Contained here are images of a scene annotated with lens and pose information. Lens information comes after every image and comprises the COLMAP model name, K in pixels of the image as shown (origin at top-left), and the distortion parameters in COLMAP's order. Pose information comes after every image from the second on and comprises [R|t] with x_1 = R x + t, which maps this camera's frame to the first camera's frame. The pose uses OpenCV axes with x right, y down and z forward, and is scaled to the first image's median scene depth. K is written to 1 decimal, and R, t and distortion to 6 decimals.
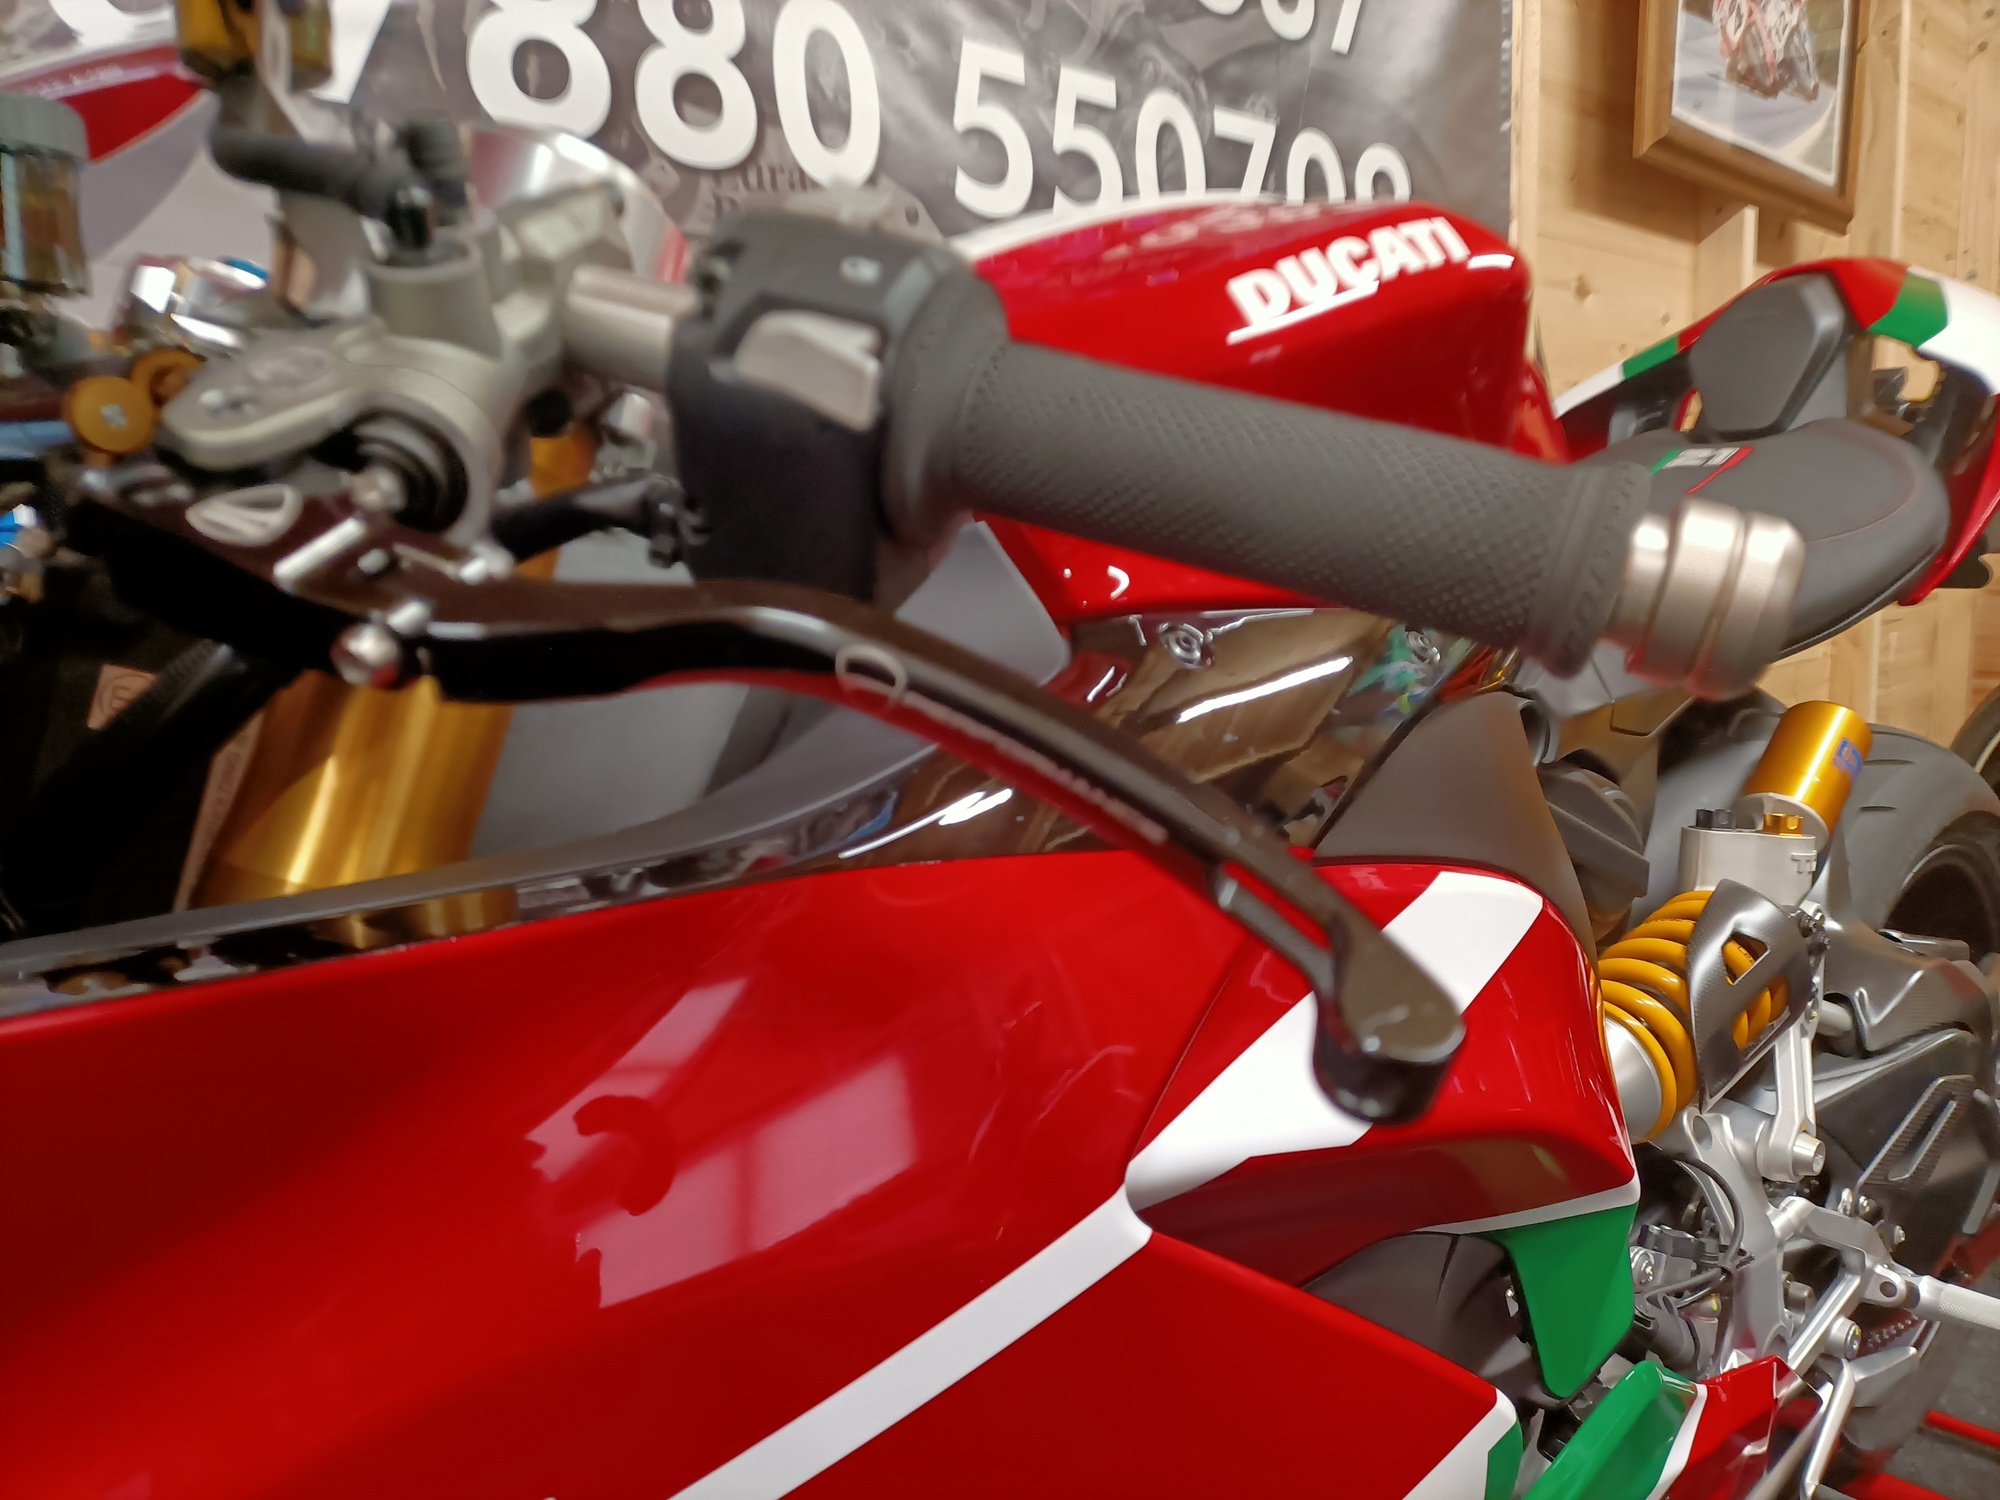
lens RADIAL K [[1495.8, 0, 1001.4], [0, 1495.8, 737.8], [0, 0, 1]] dist [0.050508, -0.064434]
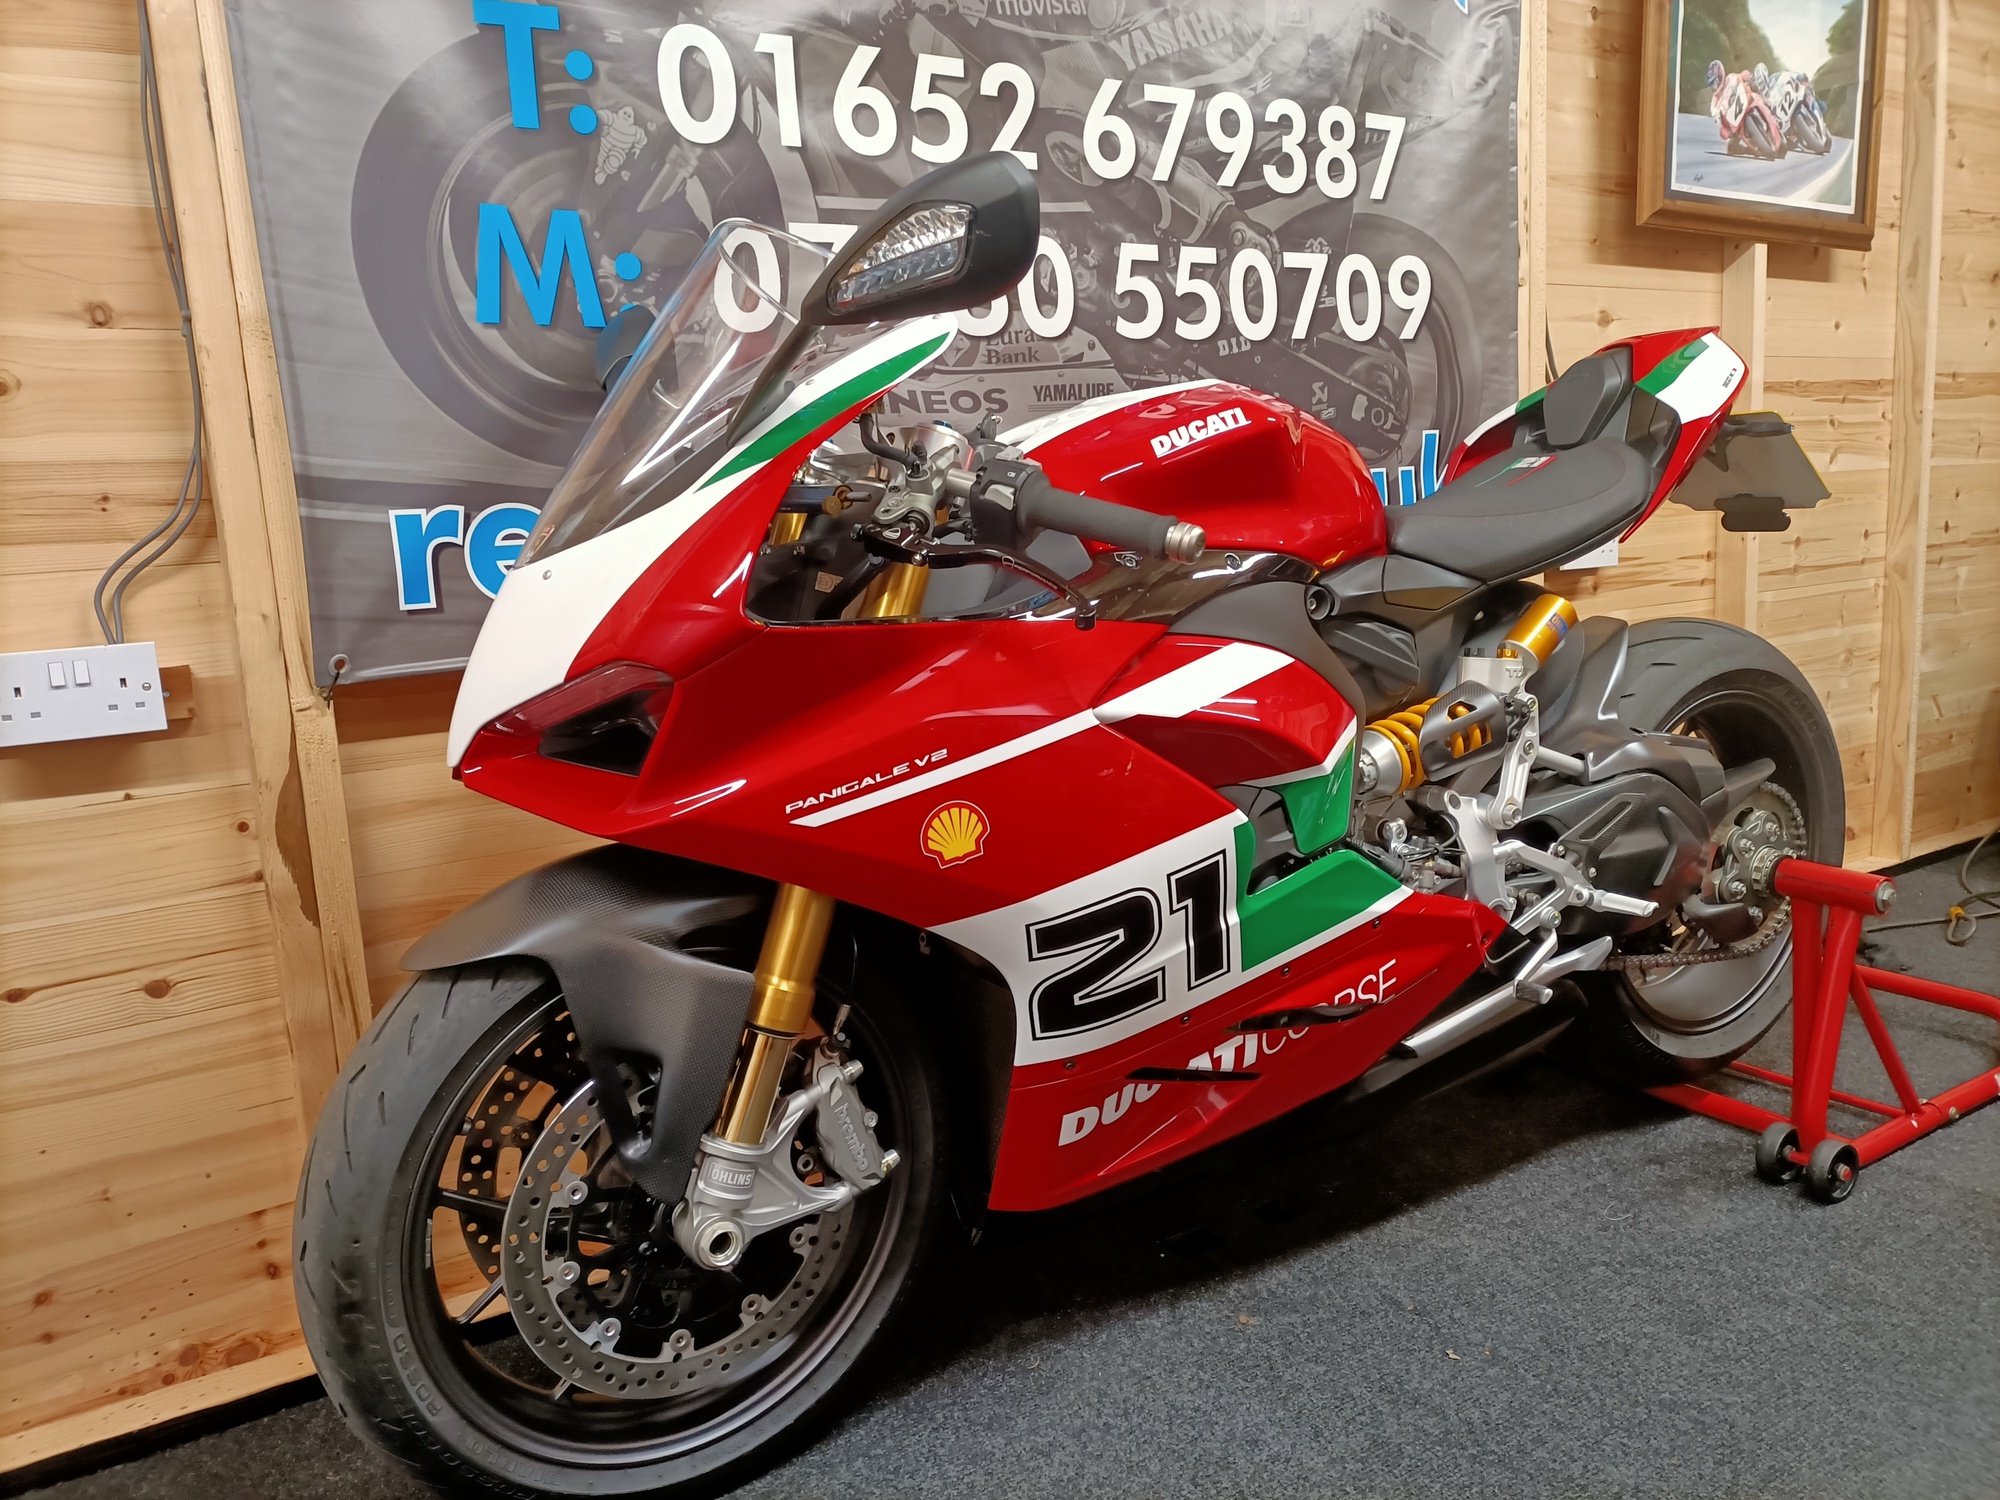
lens RADIAL K [[1495.8, 0, 1004.1], [0, 1495.8, 767.0], [0, 0, 1]] dist [0.050508, -0.064434]
pose [[0.982702, 0.005985, -0.185097, 0.183689], [0.002185, 0.999033, 0.043904, 0.094174], [0.185181, -0.043549, 0.981739, -0.879162]]
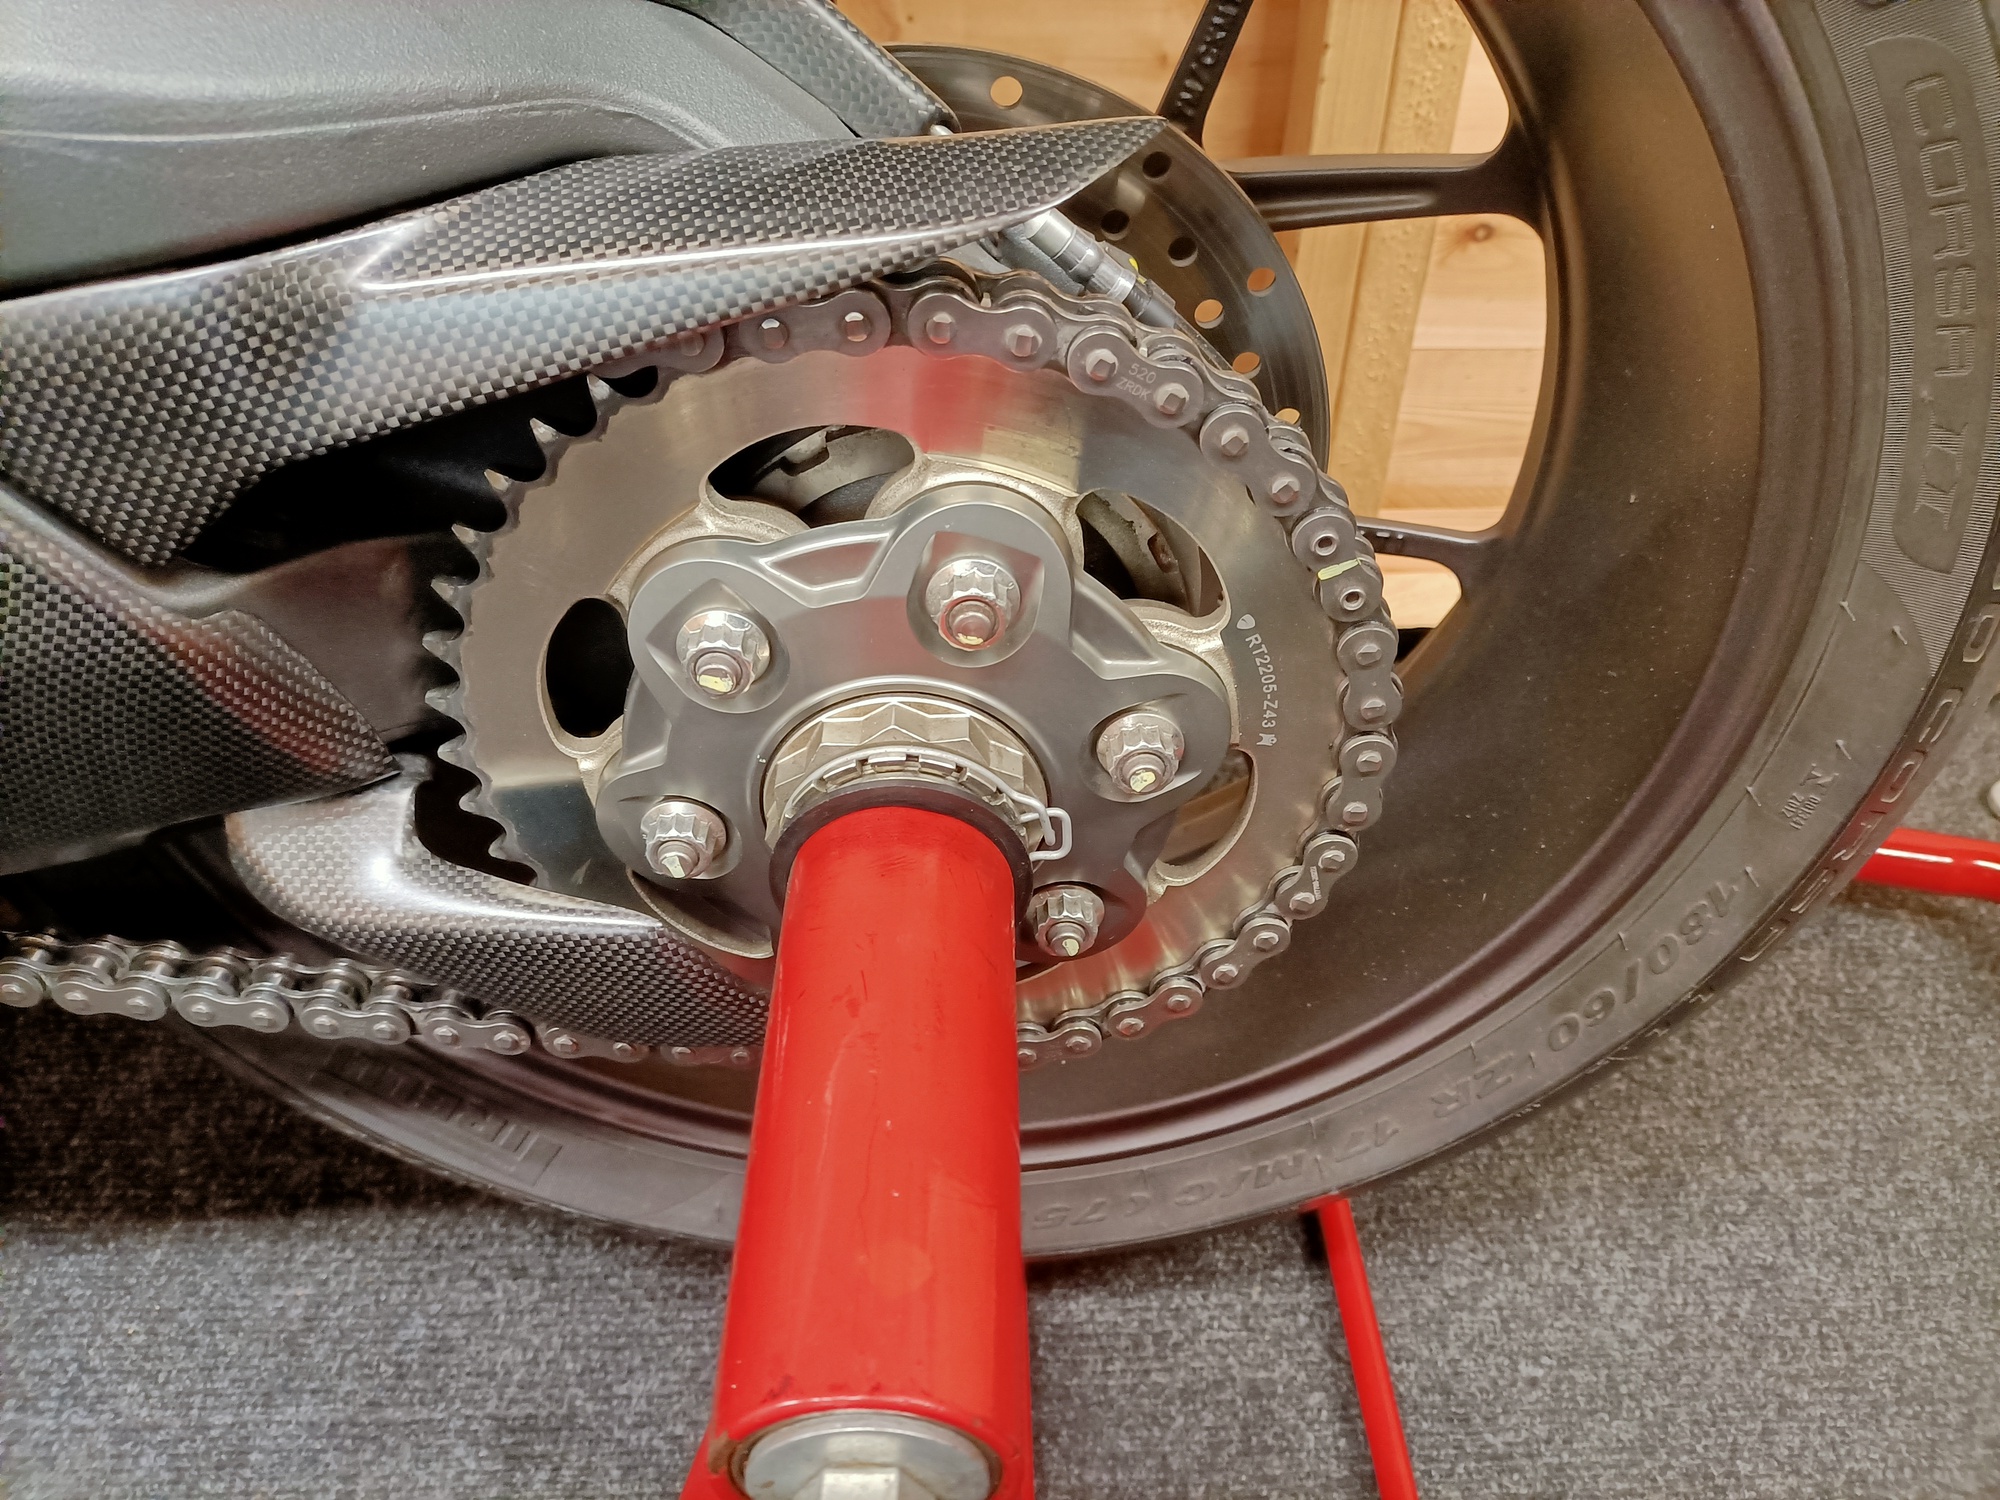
lens RADIAL K [[1495.8, 0, 988.9], [0, 1495.8, 754.7], [0, 0, 1]] dist [0.050508, -0.064434]
pose [[0.745574, 0.446860, -0.494404, 0.940564], [-0.117549, 0.818428, 0.562458, 0.113578], [0.655973, -0.361237, 0.662727, 0.939584]]
